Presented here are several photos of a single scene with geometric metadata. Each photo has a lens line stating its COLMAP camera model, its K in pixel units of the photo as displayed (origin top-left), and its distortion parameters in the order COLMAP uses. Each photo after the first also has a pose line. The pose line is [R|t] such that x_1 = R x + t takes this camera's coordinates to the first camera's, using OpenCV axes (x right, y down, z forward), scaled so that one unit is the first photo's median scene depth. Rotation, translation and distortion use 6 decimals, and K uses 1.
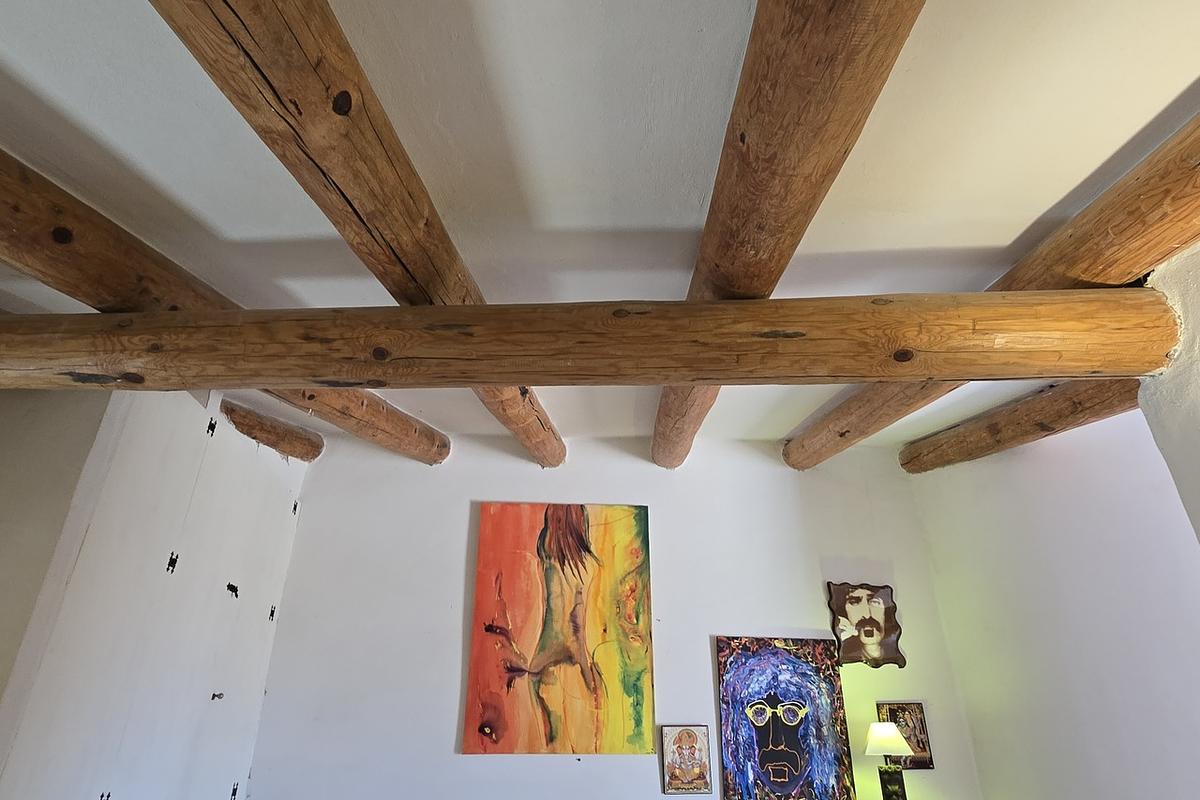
lens RADIAL K [[700.9, 0, 598.3], [0, 700.9, 396.6], [0, 0, 1]] dist [0.010223, -0.011432]
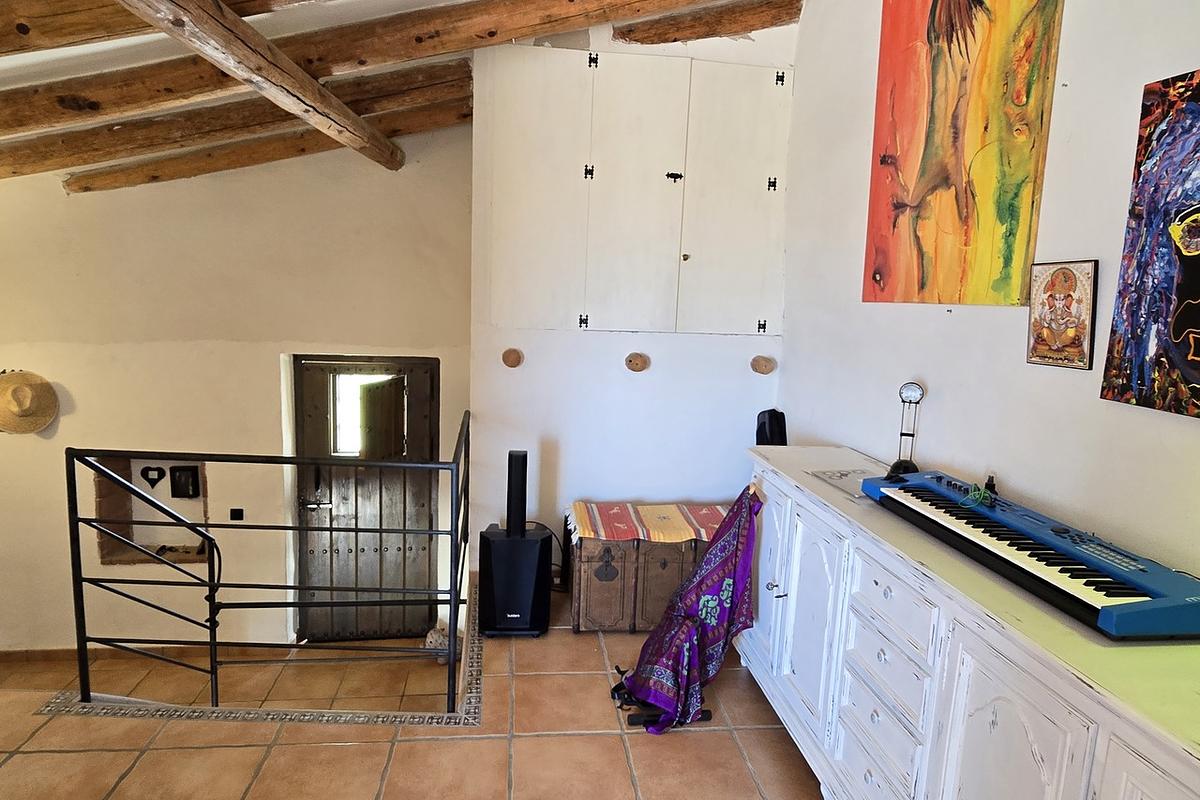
lens RADIAL K [[700.9, 0, 600.9], [0, 700.9, 391.7], [0, 0, 1]] dist [0.010223, -0.011432]
pose [[0.116361, 0.138760, -0.983466, 0.631977], [0.426449, 0.887293, 0.175647, 0.291466], [0.896996, -0.439837, 0.044072, 0.572206]]
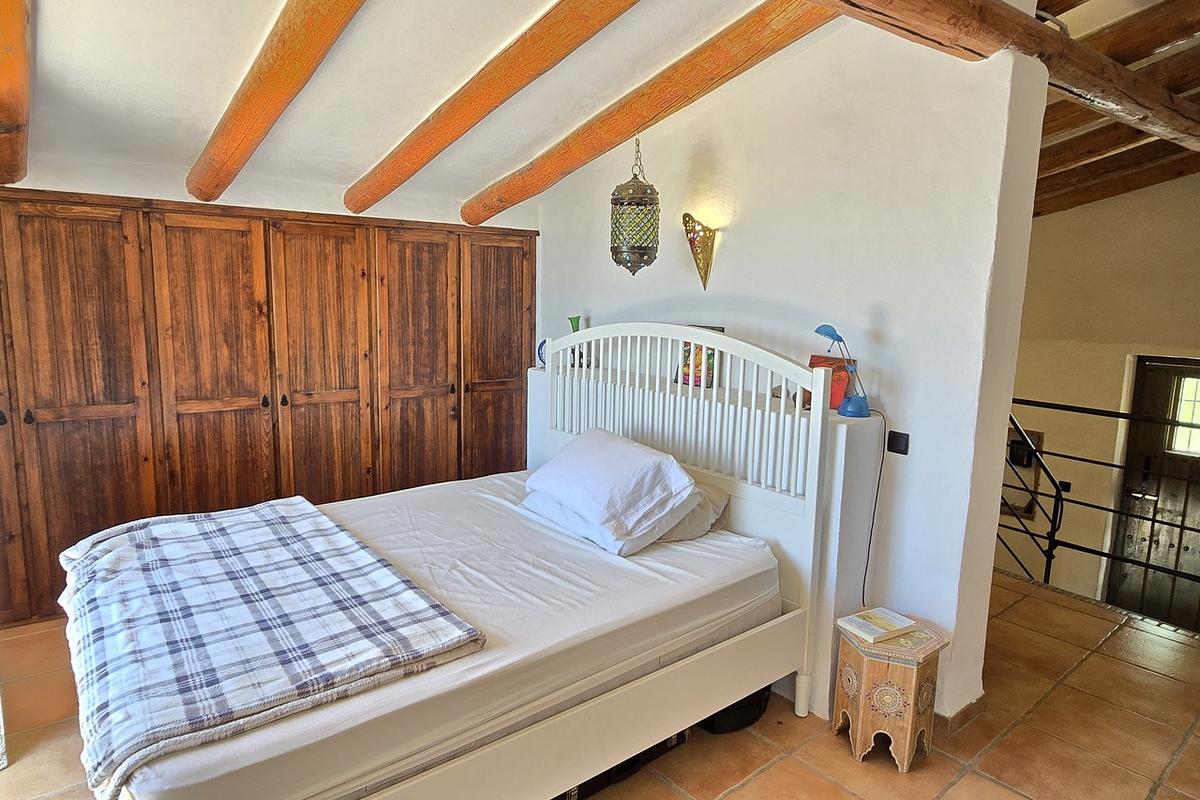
lens RADIAL K [[700.9, 0, 590.4], [0, 700.9, 397.4], [0, 0, 1]] dist [0.010223, -0.011432]
pose [[-0.779745, 0.074208, -0.621684, 1.105529], [0.269802, 0.935852, -0.226690, 0.320147], [0.564982, -0.344491, -0.749747, 0.568680]]
